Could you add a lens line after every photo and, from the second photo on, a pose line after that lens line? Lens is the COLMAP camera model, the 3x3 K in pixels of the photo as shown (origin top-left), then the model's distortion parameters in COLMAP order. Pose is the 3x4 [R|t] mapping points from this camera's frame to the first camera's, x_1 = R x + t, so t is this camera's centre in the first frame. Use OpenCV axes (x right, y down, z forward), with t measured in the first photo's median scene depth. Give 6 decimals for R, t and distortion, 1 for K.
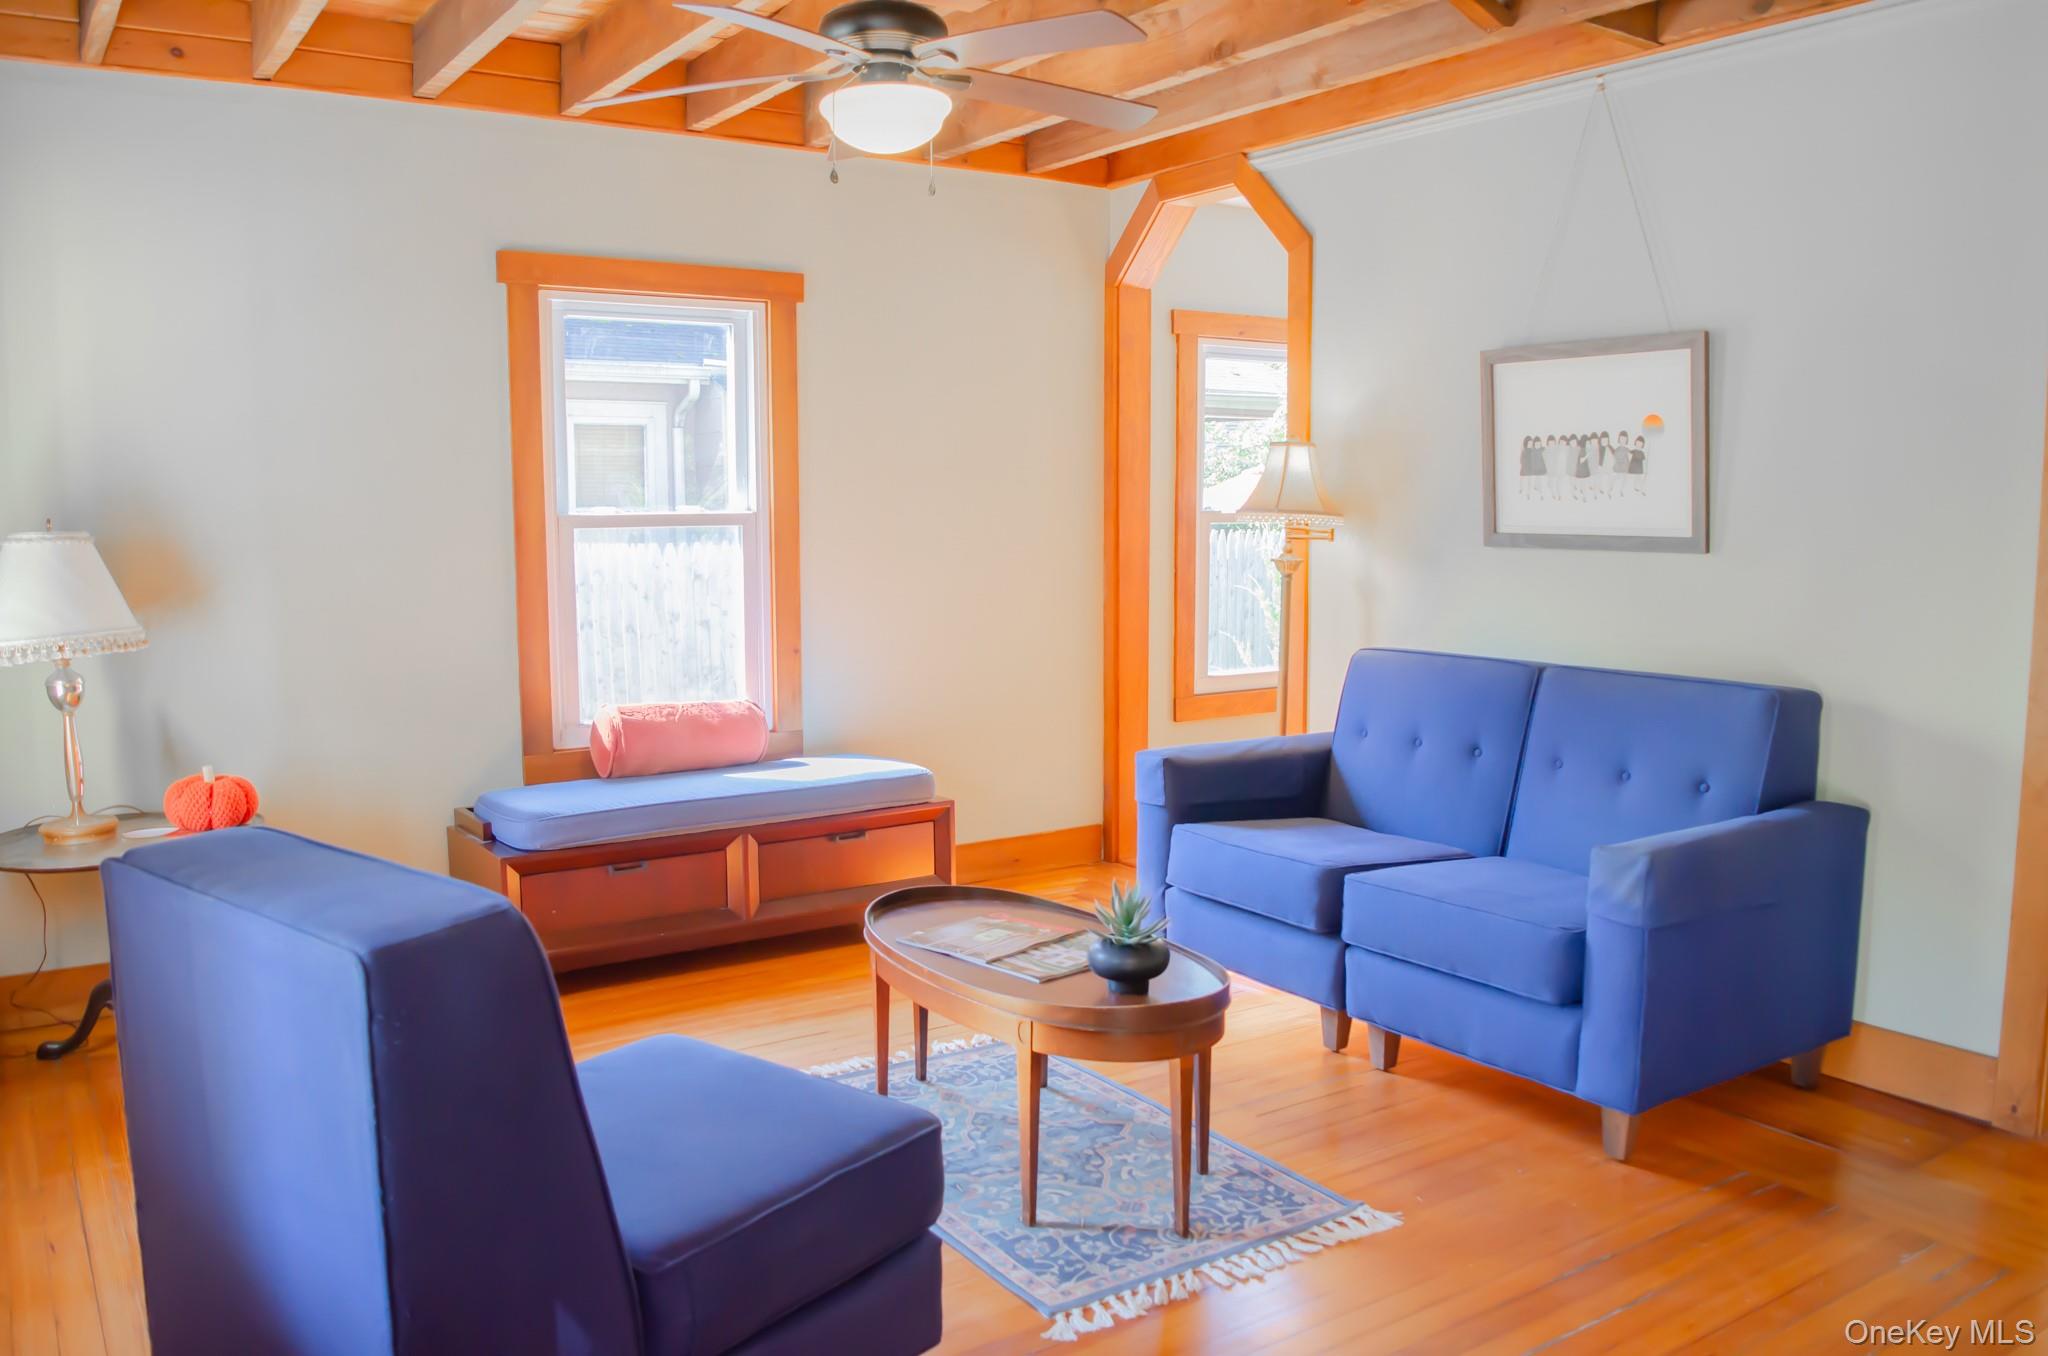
lens RADIAL K [[1596.2, 0, 1021.1], [0, 1596.2, 695.2], [0, 0, 1]] dist [-0.094238, 0.018158]
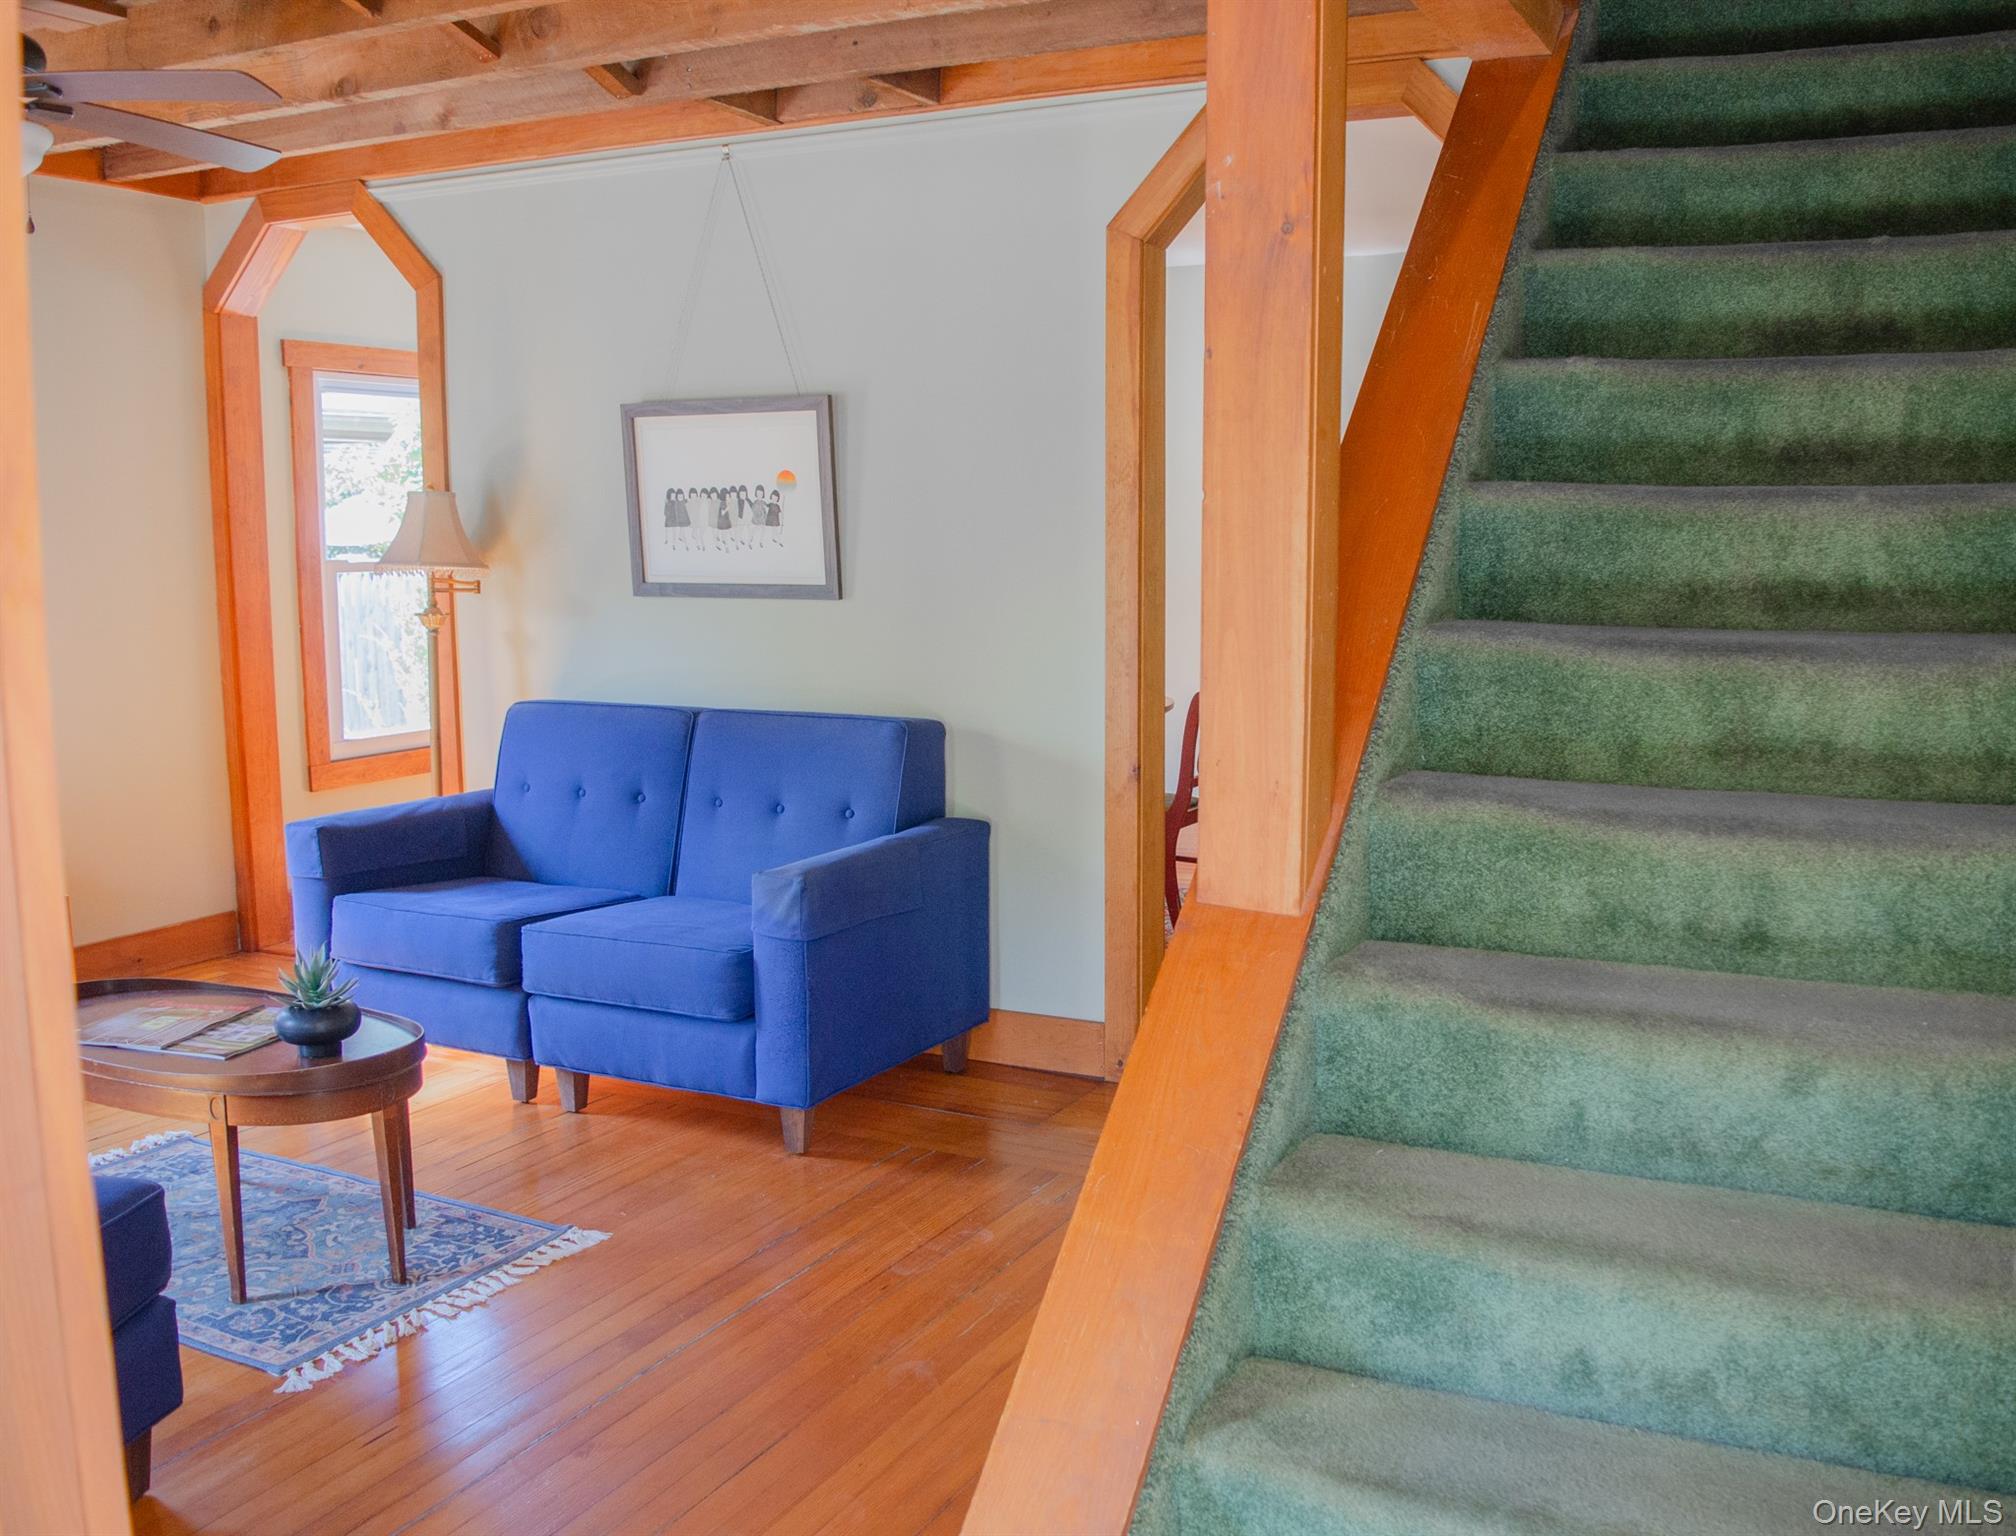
lens RADIAL K [[1775.1, 0, 1091.3], [0, 1775.1, 780.7], [0, 0, 1]] dist [-0.097914, 0.027424]
pose [[0.858009, -0.068503, 0.509047, -0.048732], [0.058338, 0.997650, 0.035924, 0.001170], [-0.510312, -0.001127, 0.859989, -0.152358]]
